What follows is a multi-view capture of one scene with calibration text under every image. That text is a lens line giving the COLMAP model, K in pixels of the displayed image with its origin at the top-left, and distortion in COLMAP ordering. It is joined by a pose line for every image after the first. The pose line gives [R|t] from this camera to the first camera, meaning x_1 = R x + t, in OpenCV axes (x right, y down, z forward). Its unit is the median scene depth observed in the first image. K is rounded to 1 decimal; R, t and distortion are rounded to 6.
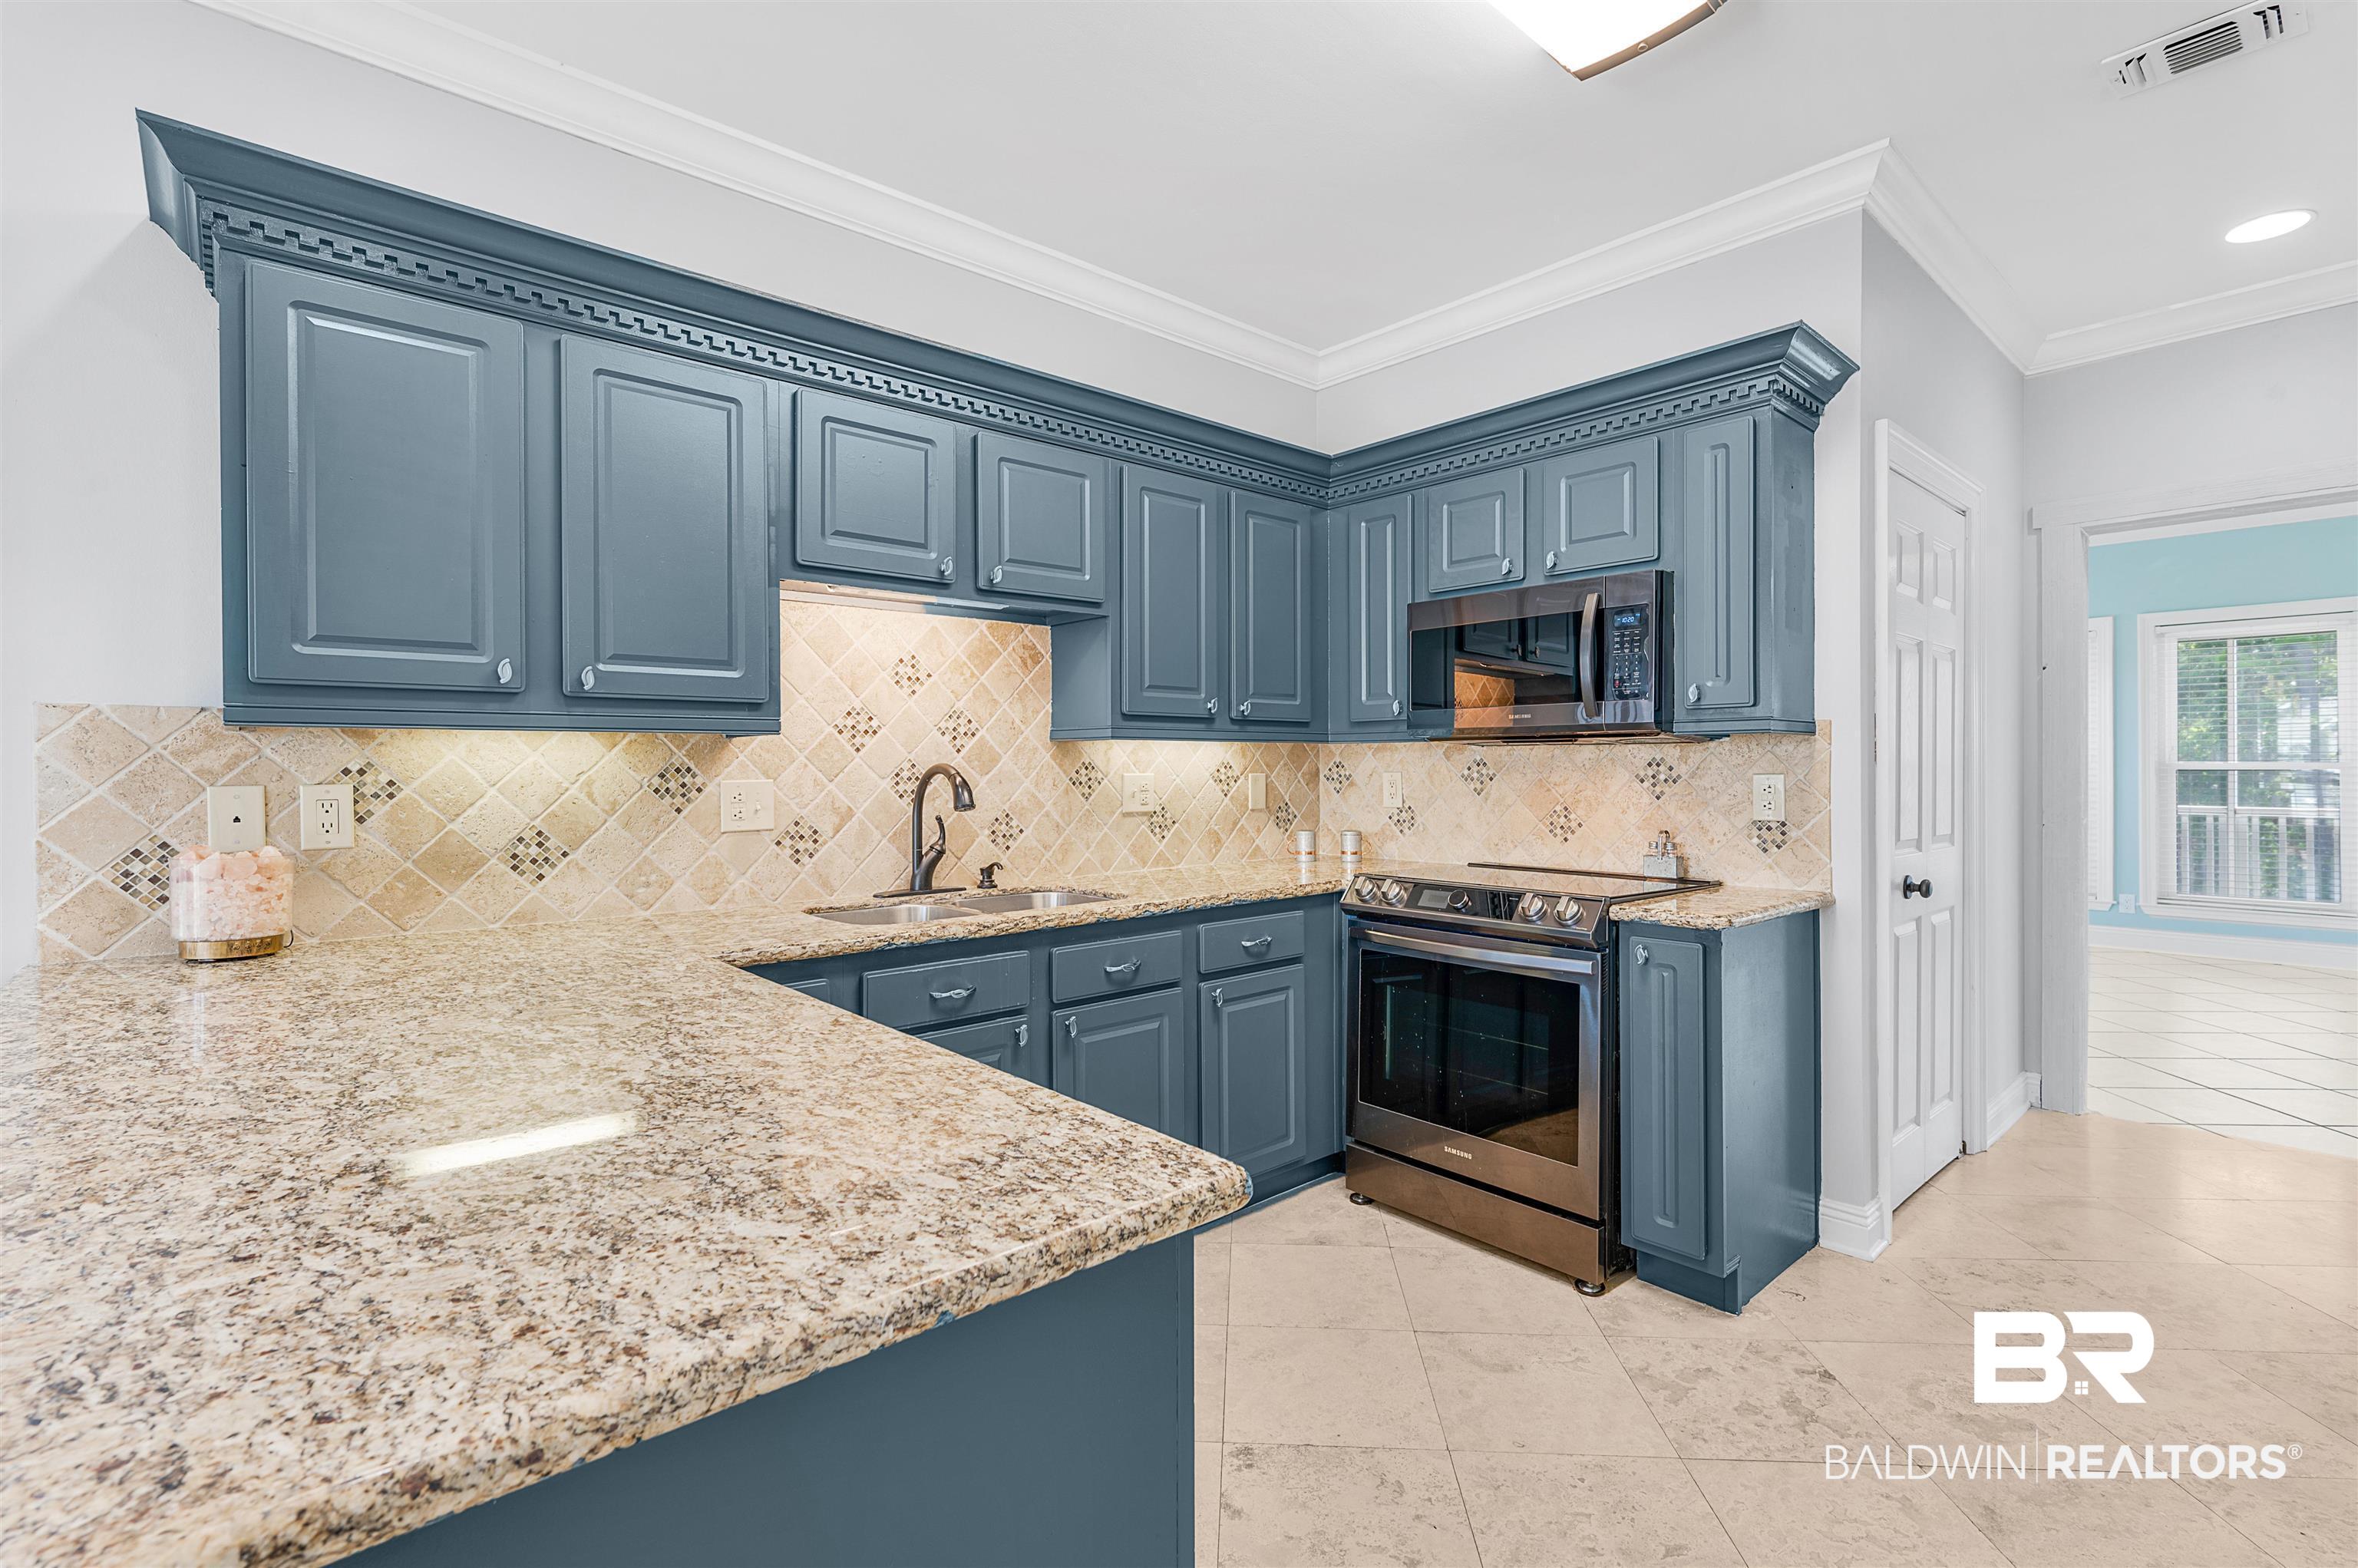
lens RADIAL K [[1070.3, 0, 1189.2], [0, 1070.3, 772.5], [0, 0, 1]] dist [-0.003471, -0.000183]
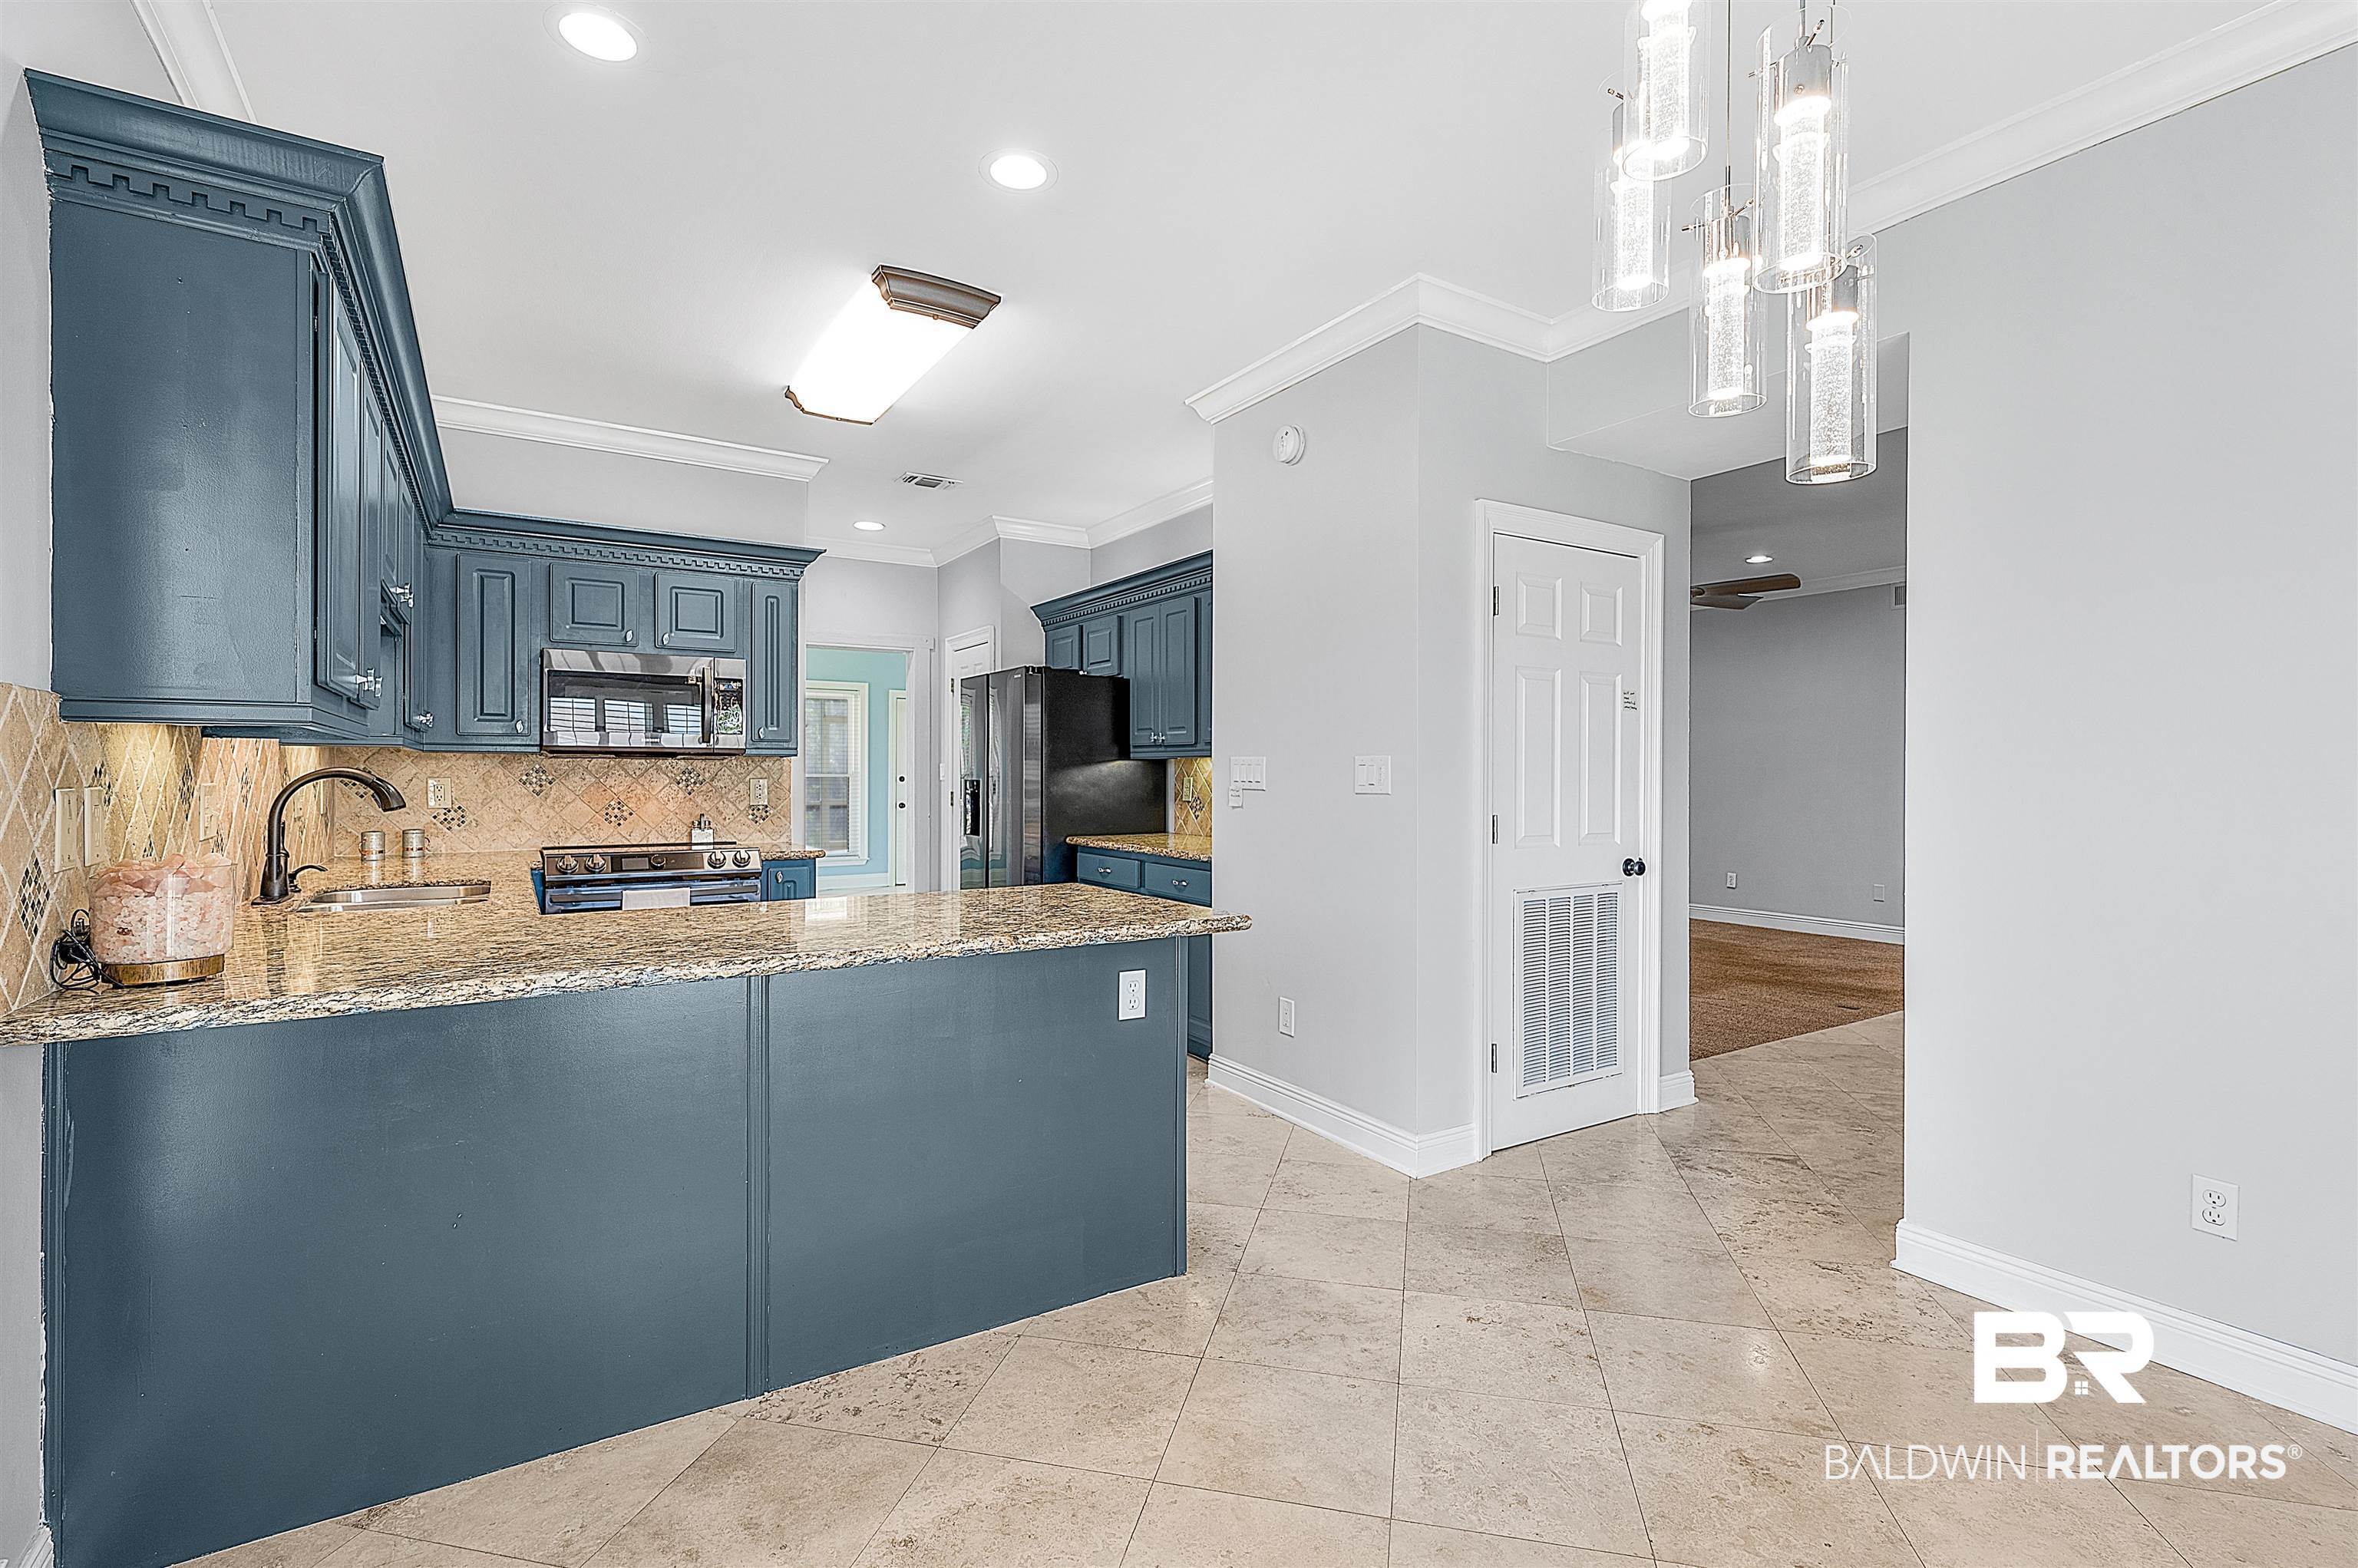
lens RADIAL K [[1070.3, 0, 1189.2], [0, 1070.3, 772.5], [0, 0, 1]] dist [-0.003471, -0.000183]
pose [[0.164047, 0.007102, 0.986427, -1.445244], [0.002472, 0.999968, -0.007610, 0.008586], [-0.986449, 0.003687, 0.164024, 0.011528]]
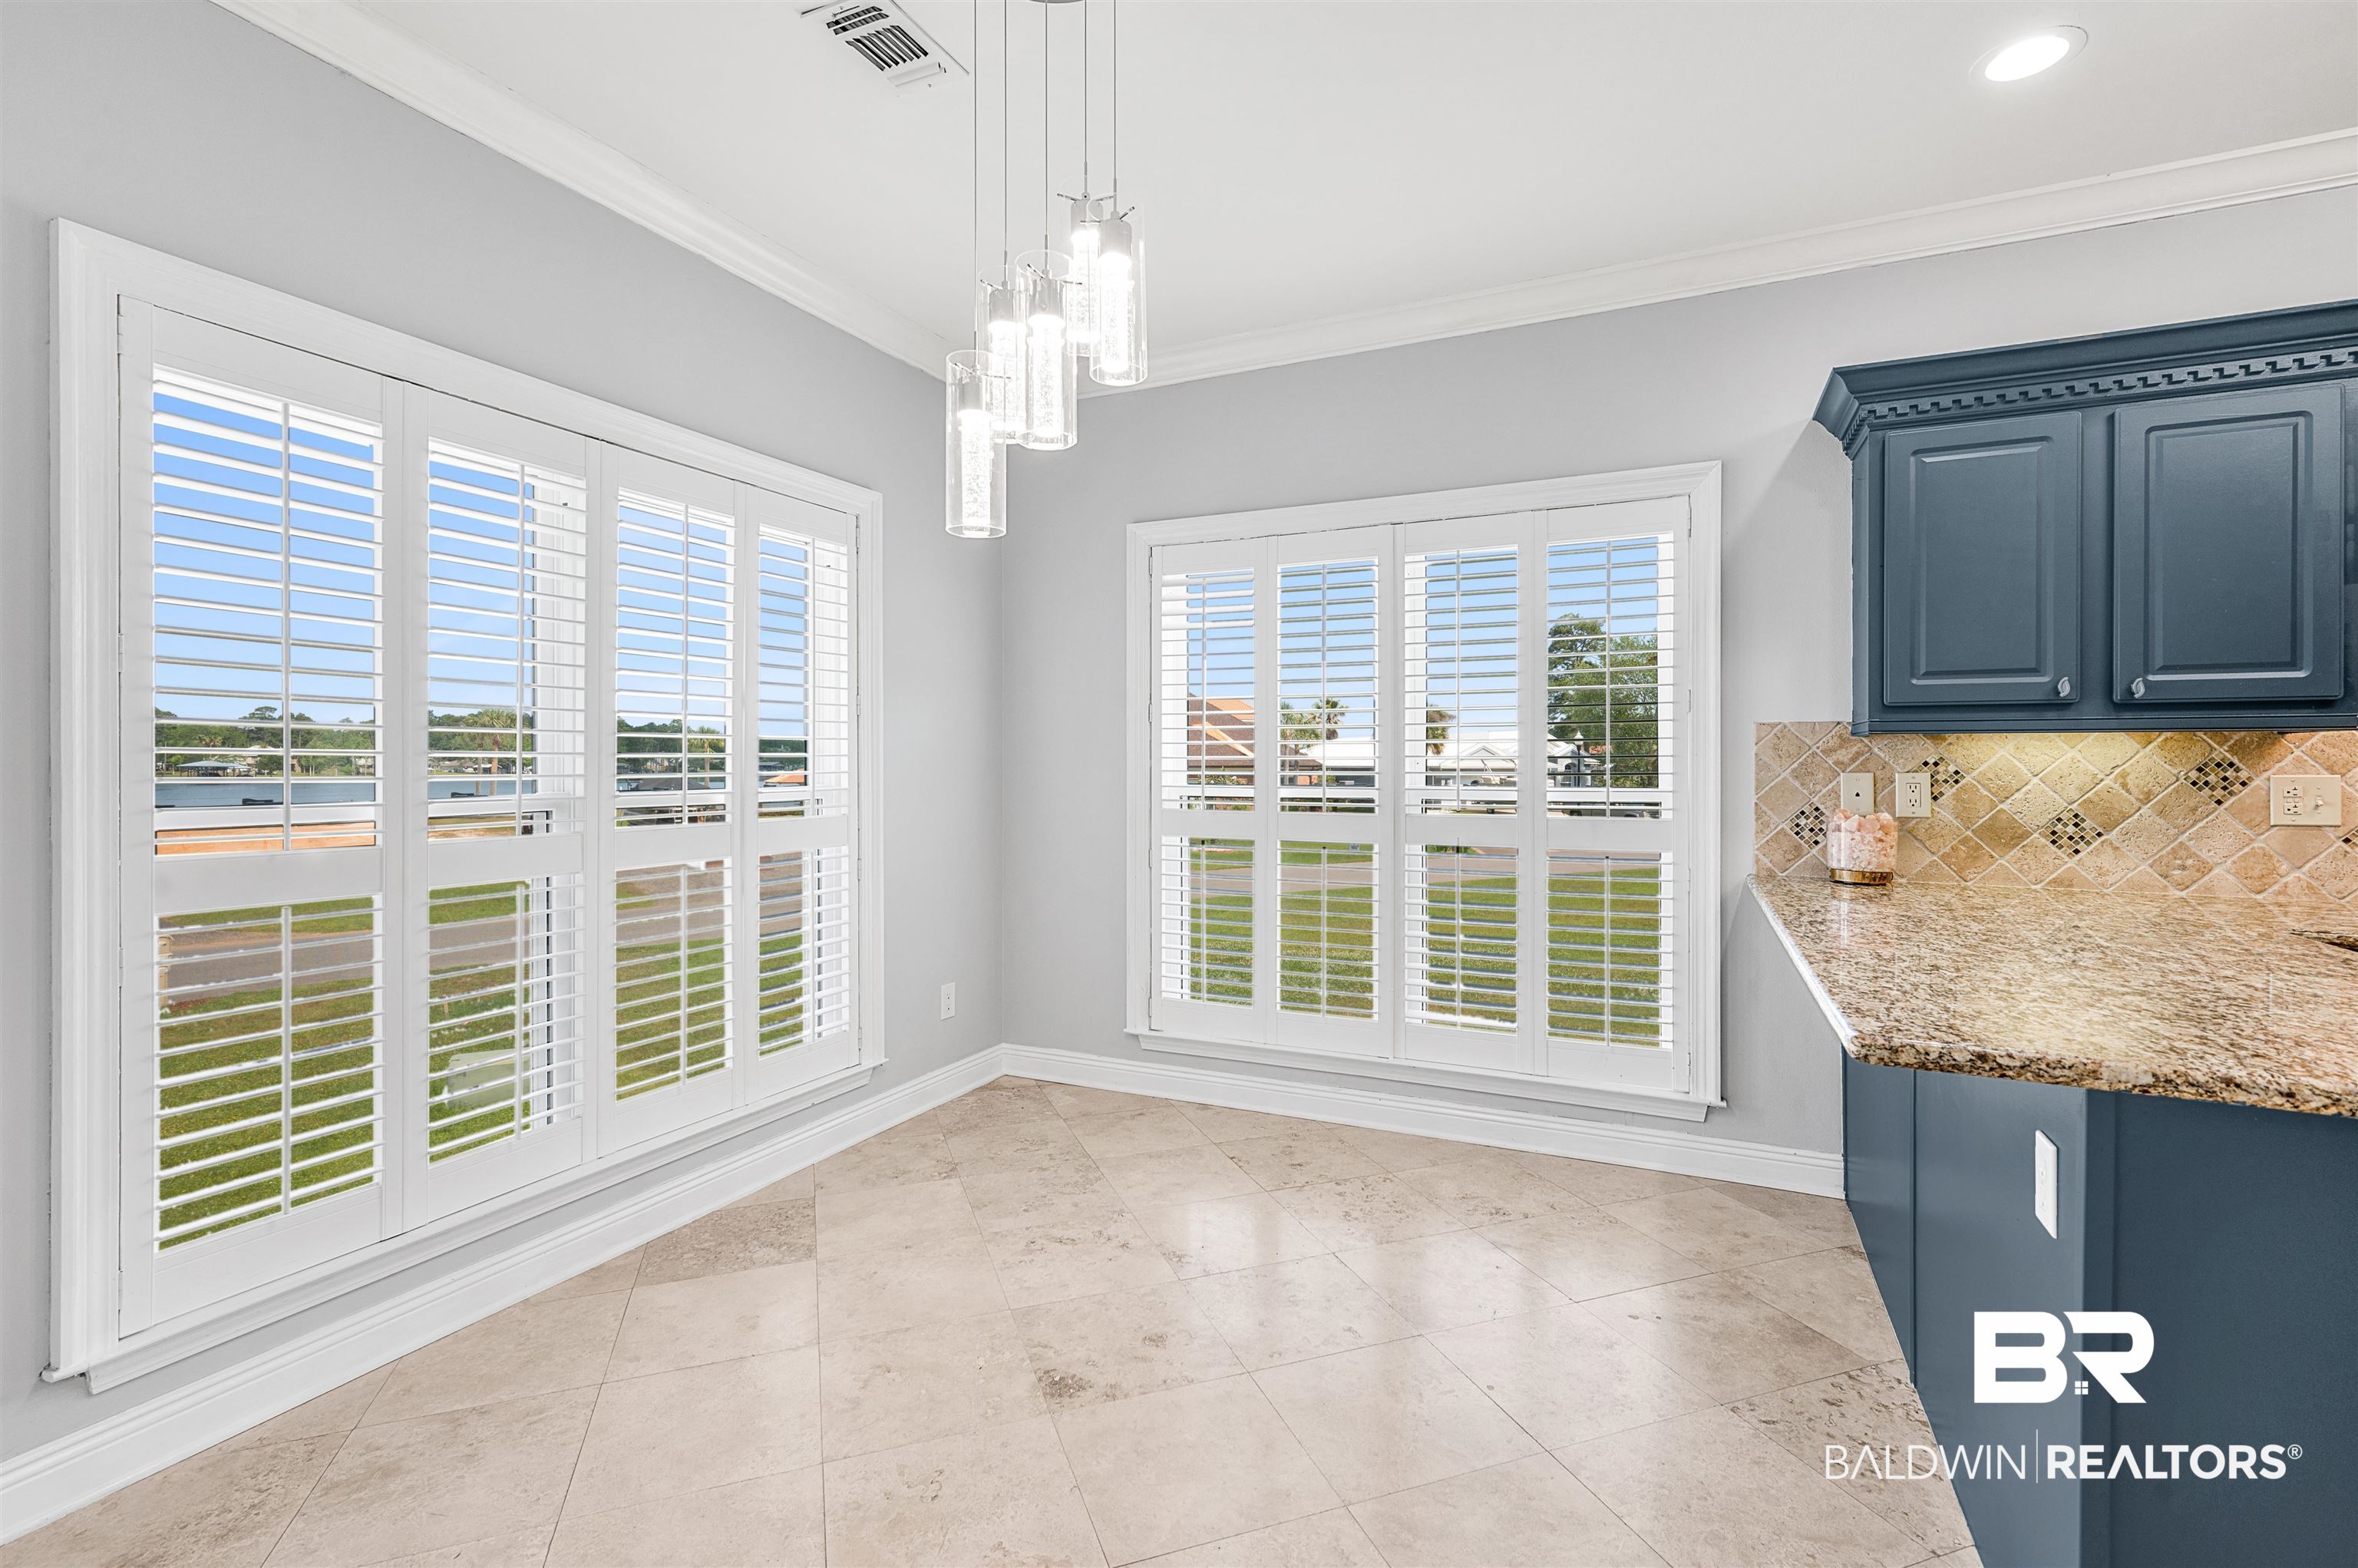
lens RADIAL K [[1053.4, 0, 1179.8], [0, 1053.4, 762.0], [0, 0, 1]] dist [0.001901, 0.000561]
pose [[0.391641, 0.006909, -0.920092, 0.107665], [-0.008973, 0.999953, 0.003689, 0.000610], [0.920074, 0.006811, 0.391685, -0.451267]]
